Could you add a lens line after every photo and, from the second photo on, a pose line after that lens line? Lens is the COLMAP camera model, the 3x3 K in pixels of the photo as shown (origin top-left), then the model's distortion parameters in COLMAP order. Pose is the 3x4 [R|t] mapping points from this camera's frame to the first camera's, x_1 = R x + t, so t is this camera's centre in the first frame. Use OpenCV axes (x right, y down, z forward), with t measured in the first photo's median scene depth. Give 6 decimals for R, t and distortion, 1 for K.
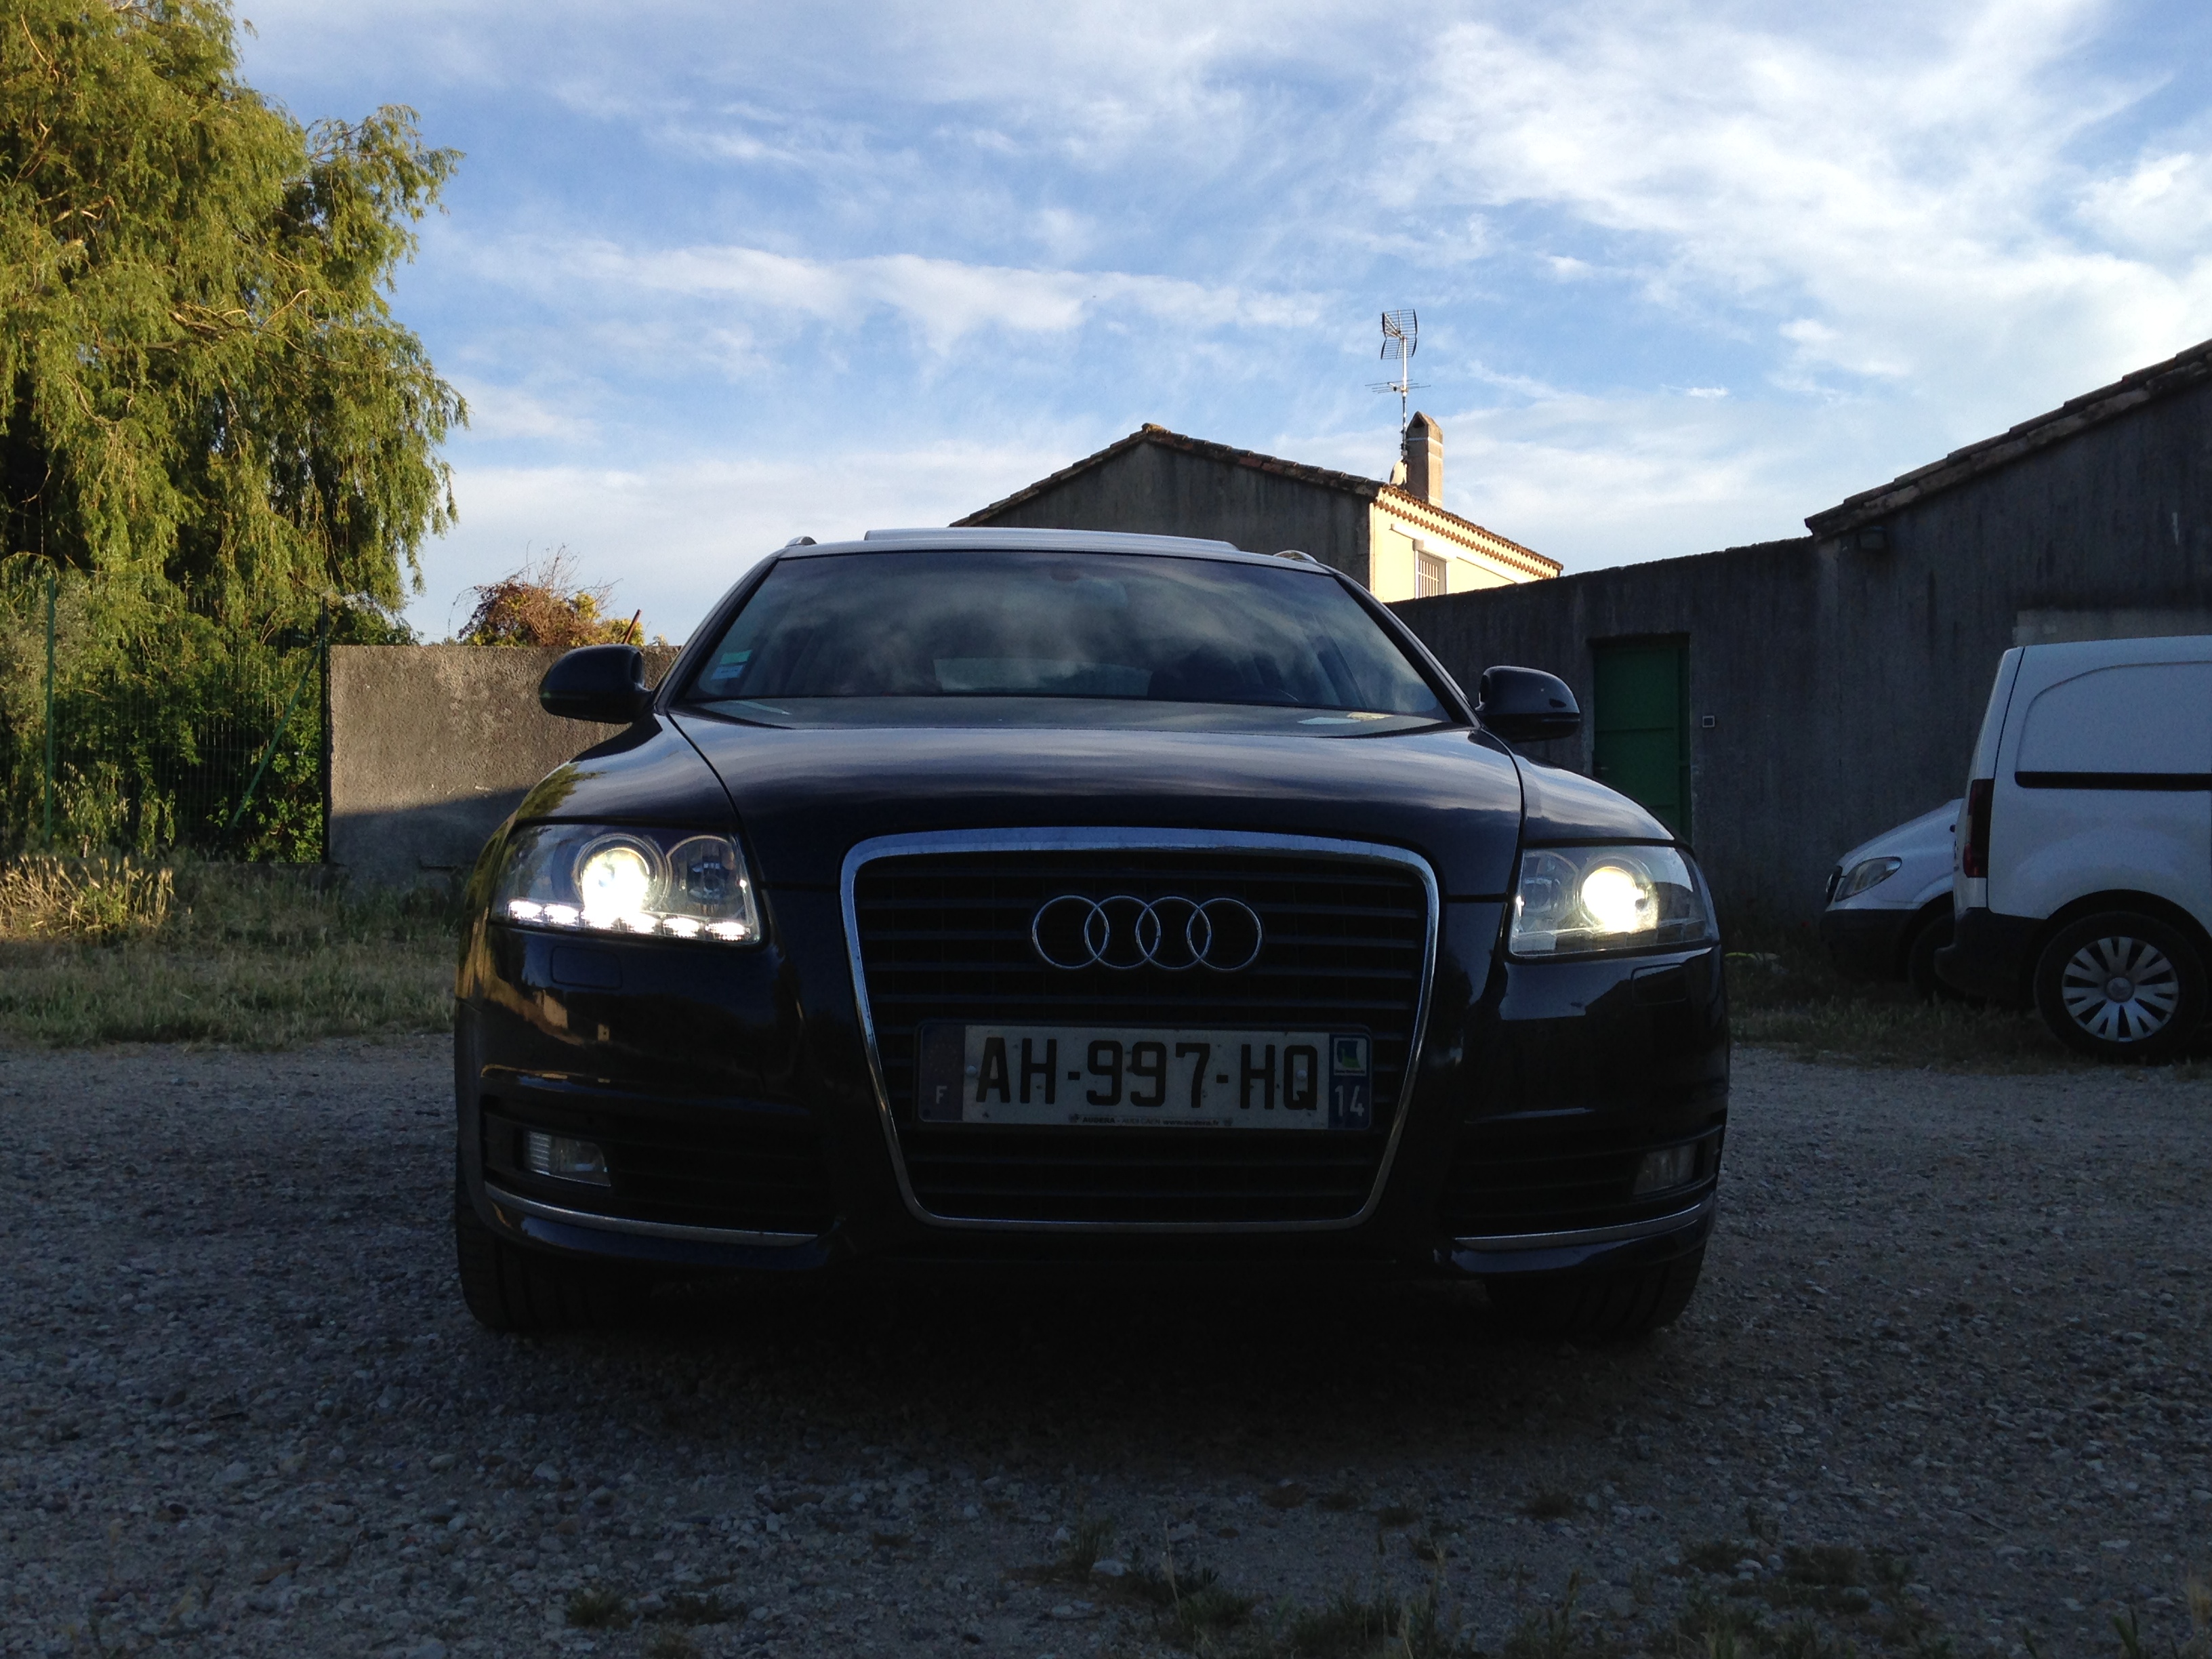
lens RADIAL K [[2245.4, 0, 1063.0], [0, 2245.4, 836.6], [0, 0, 1]] dist [0.092163, 0.000000]
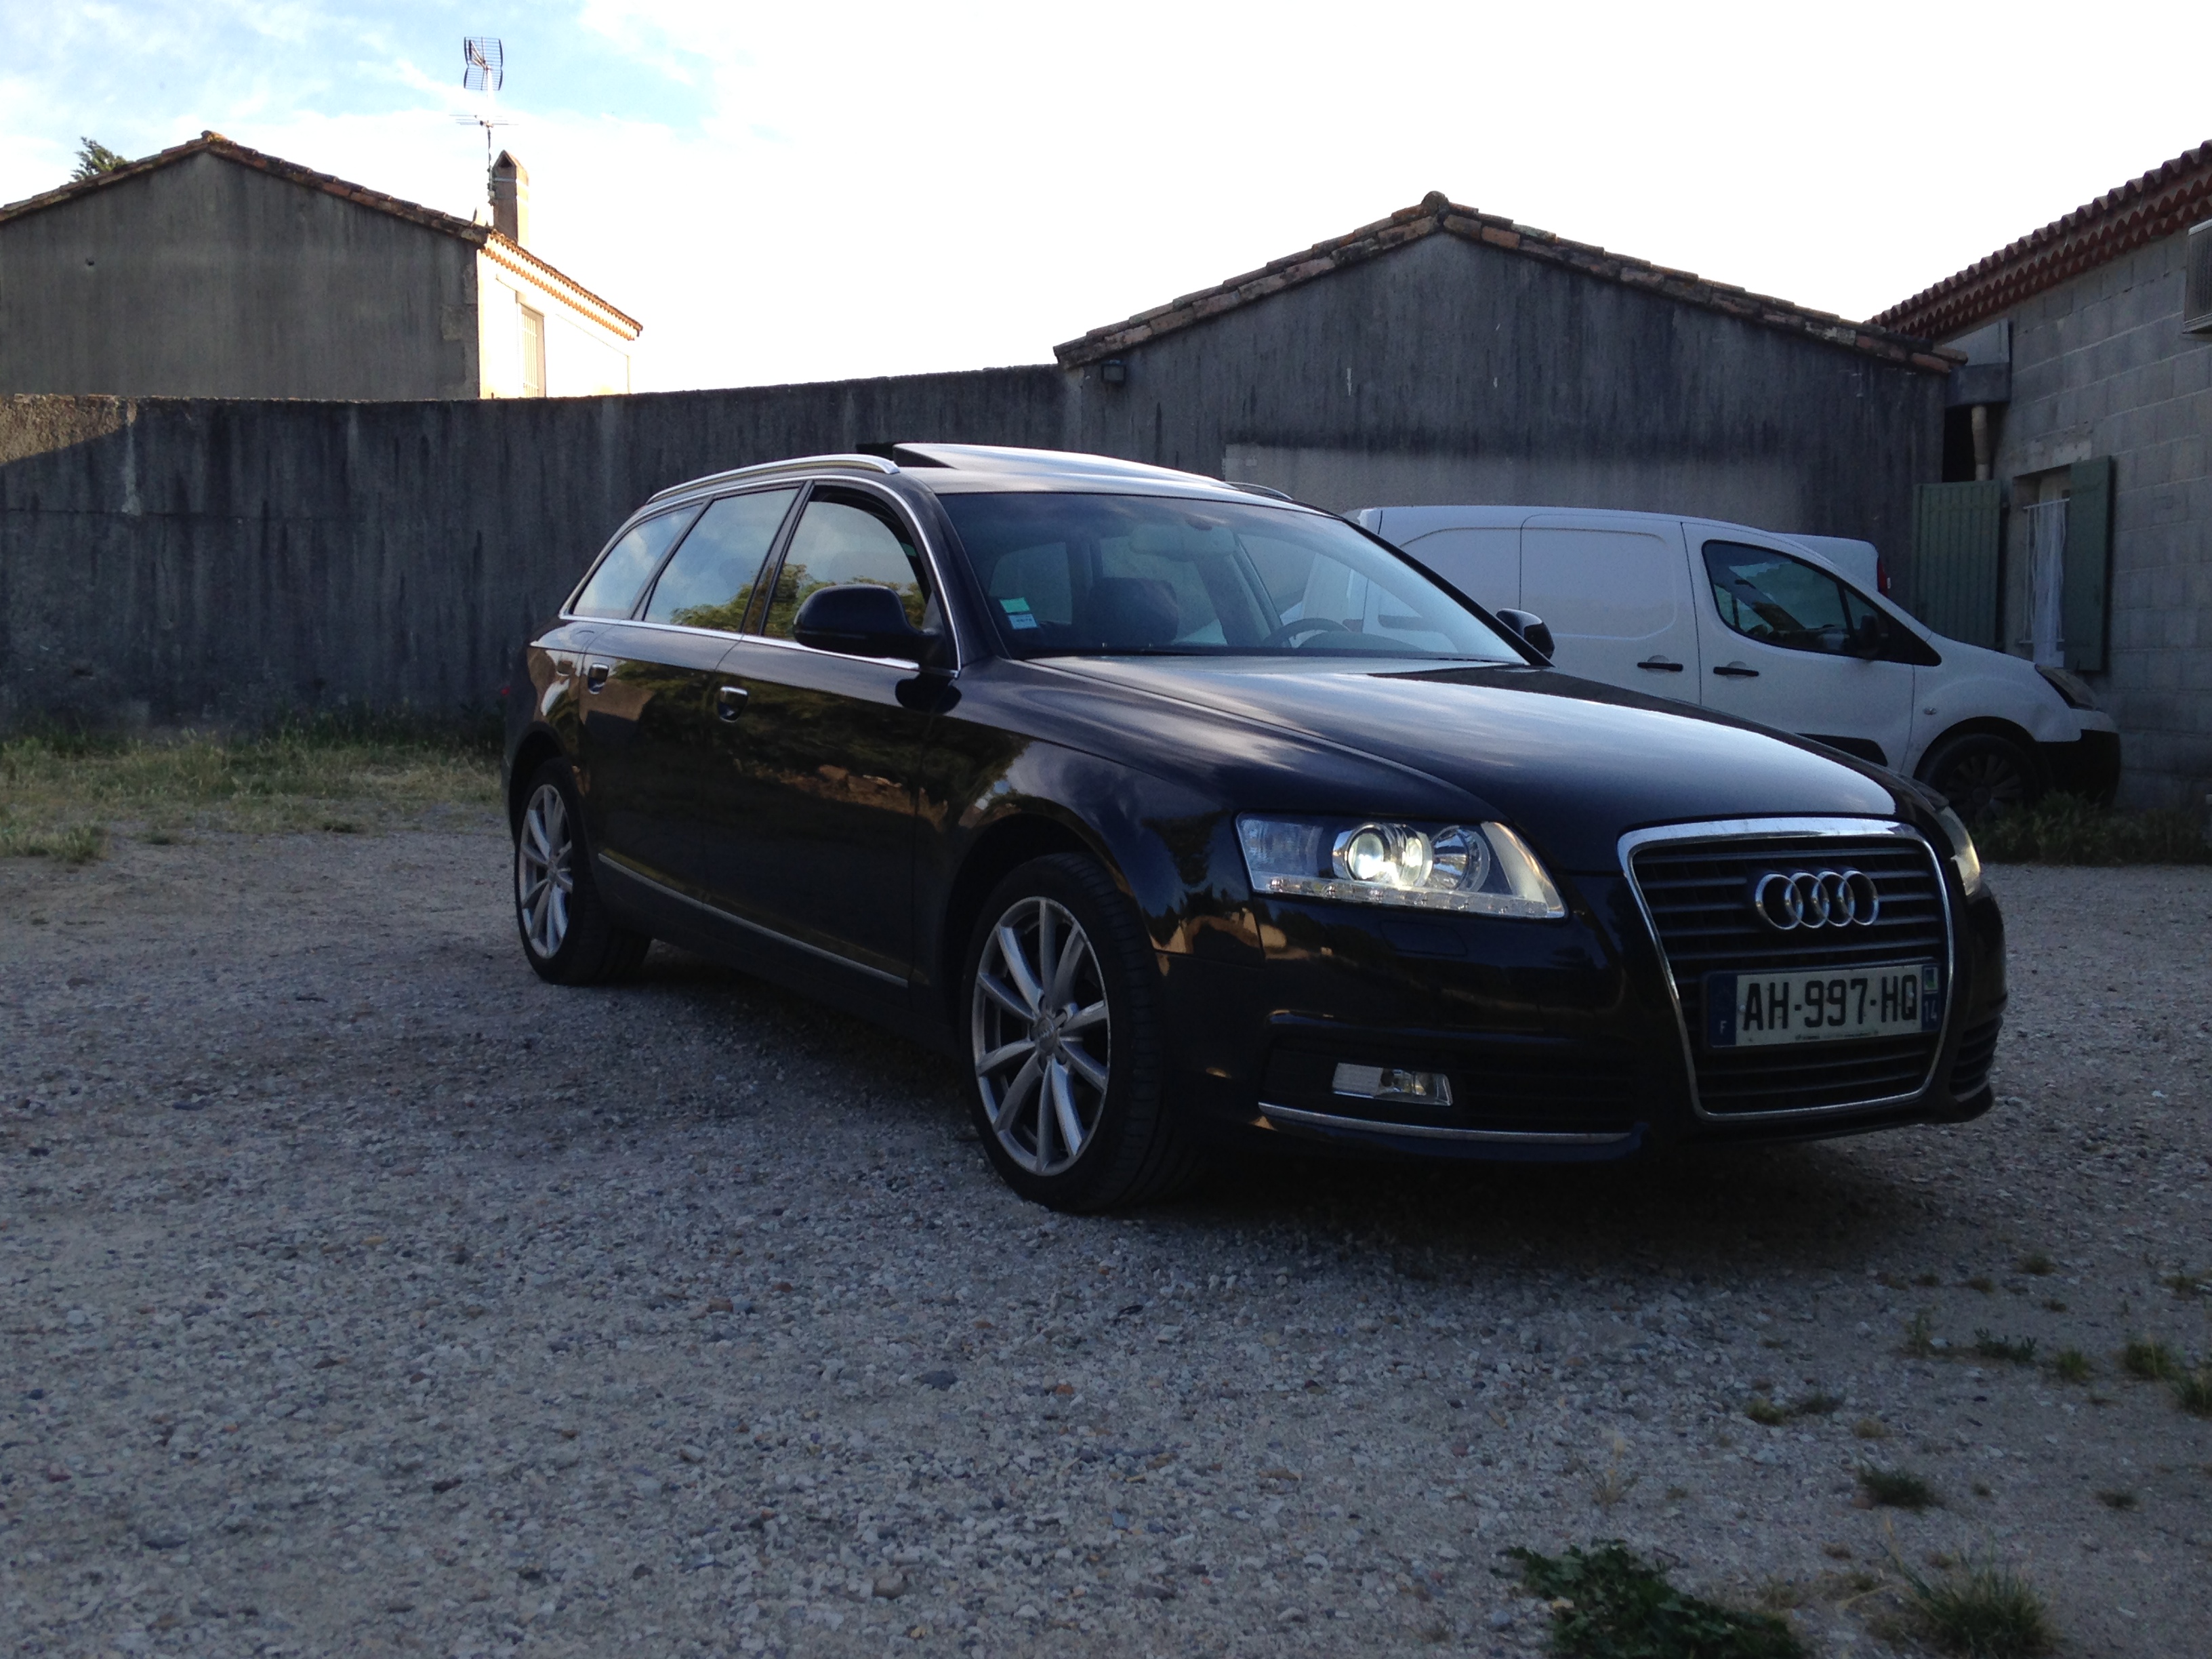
lens RADIAL K [[2245.4, 0, 1121.7], [0, 2245.4, 853.7], [0, 0, 1]] dist [0.092163, 0.000000]
pose [[0.892929, -0.032183, 0.449046, -0.144935], [-0.020732, 0.993444, 0.112424, -0.019996], [-0.449720, -0.109696, 0.886408, -0.006955]]
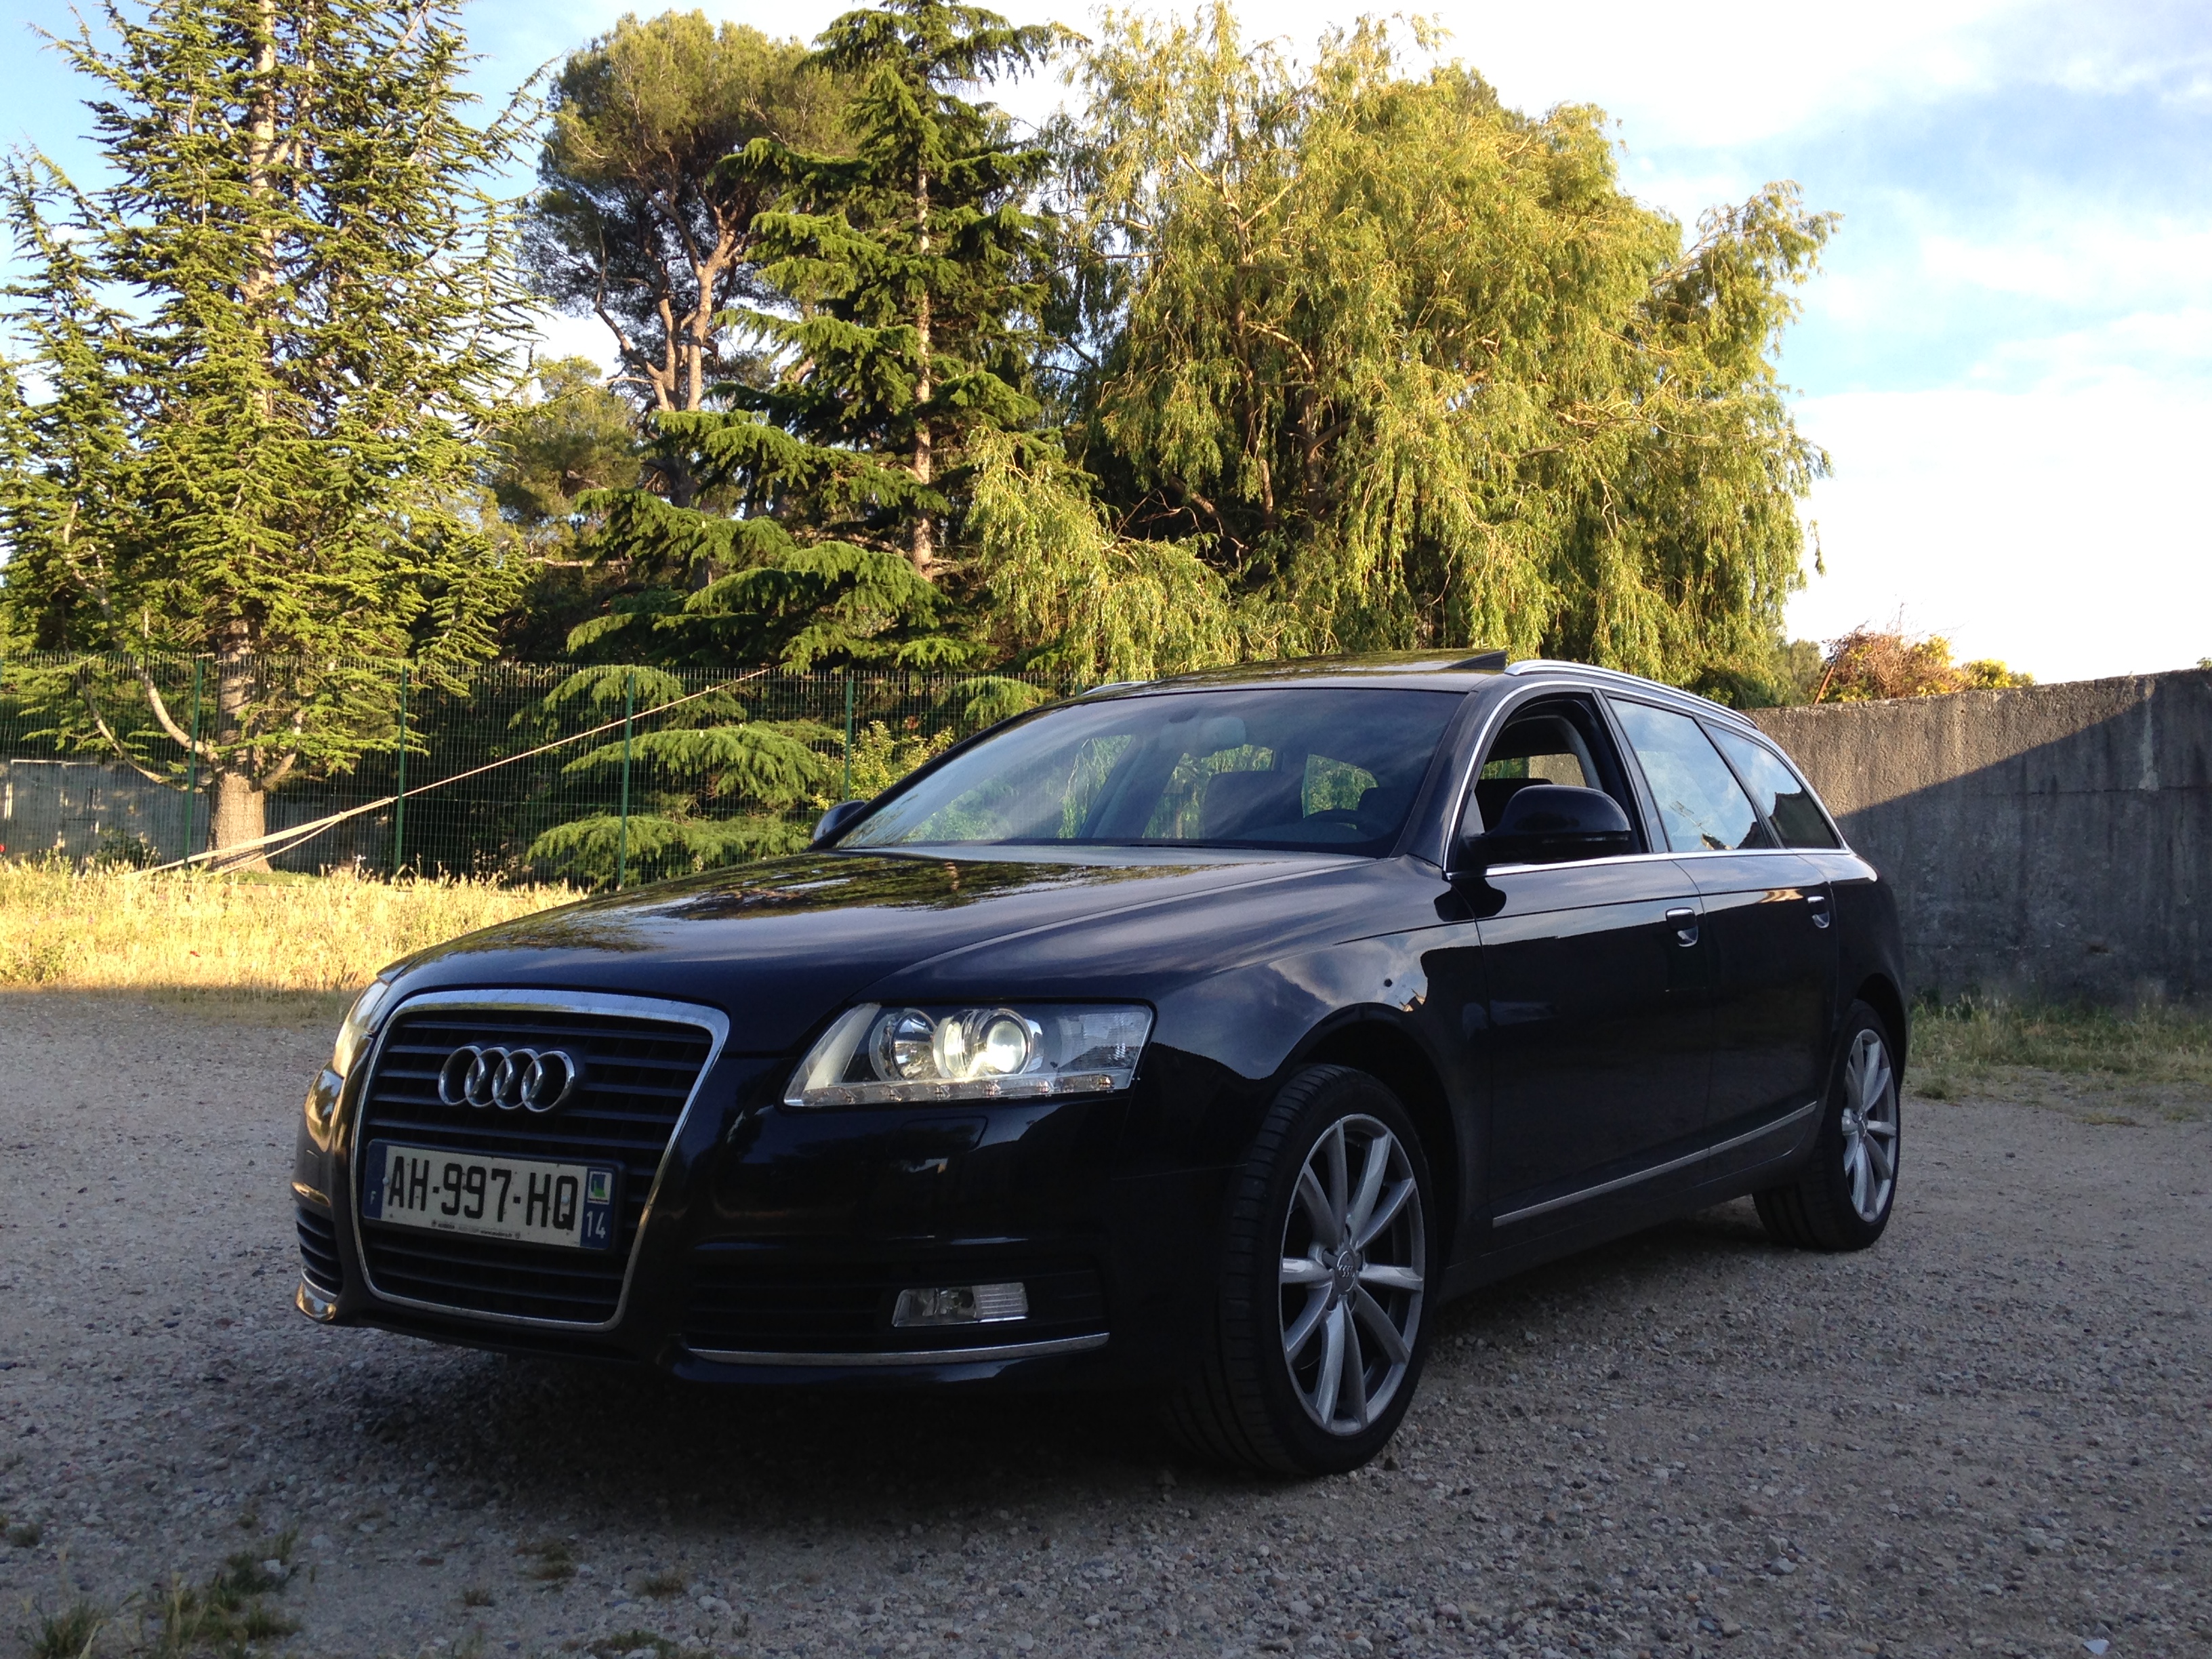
lens RADIAL K [[2245.4, 0, 1106.0], [0, 2245.4, 810.9], [0, 0, 1]] dist [0.092163, 0.000000]
pose [[0.788628, -0.034292, -0.613913, 0.160546], [0.015185, 0.999225, -0.036309, -0.008195], [0.614683, 0.019312, 0.788538, 0.030630]]
